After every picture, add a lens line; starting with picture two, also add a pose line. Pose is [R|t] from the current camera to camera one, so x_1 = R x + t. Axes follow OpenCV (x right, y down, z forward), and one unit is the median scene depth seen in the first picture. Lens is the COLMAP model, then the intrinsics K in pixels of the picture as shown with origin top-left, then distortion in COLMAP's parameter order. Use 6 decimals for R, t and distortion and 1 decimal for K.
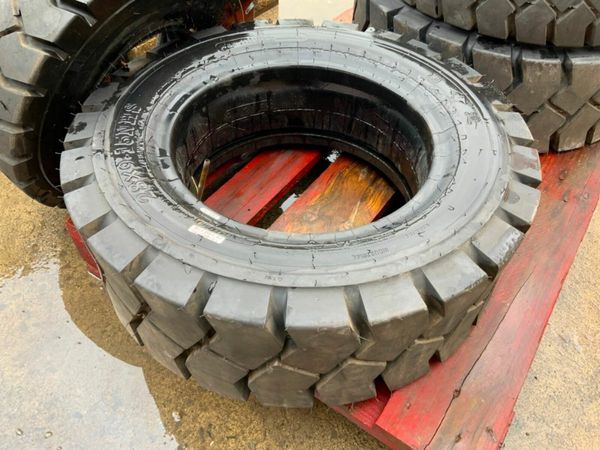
lens RADIAL K [[497.5, 0, 300.0], [0, 497.5, 225.0], [0, 0, 1]] dist [0.113355, -0.217712]
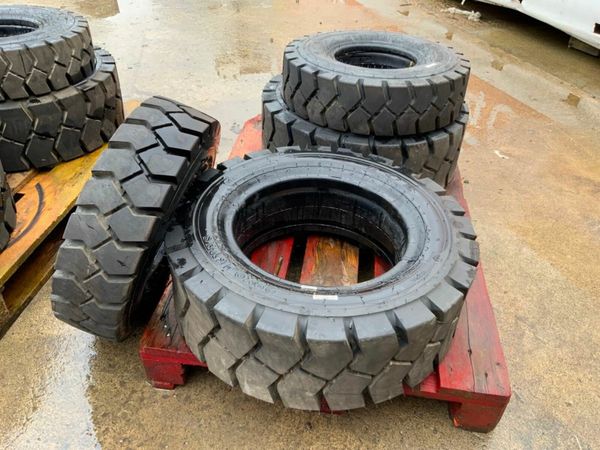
lens RADIAL K [[497.5, 0, 300.0], [0, 497.5, 225.0], [0, 0, 1]] dist [0.113355, -0.217712]
pose [[0.891569, -0.265029, 0.367238, -0.575849], [0.322666, 0.940732, -0.104450, -0.042327], [-0.317790, 0.211620, 0.924244, -0.336827]]
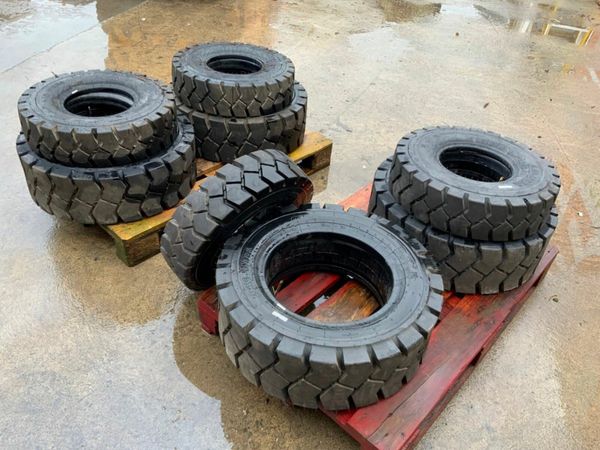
lens RADIAL K [[497.5, 0, 300.0], [0, 497.5, 225.0], [0, 0, 1]] dist [0.113355, -0.217712]
pose [[0.989553, 0.116729, -0.084611, 0.036311], [-0.129571, 0.977417, -0.166934, -0.015770], [0.063214, 0.176153, 0.982331, -0.988338]]
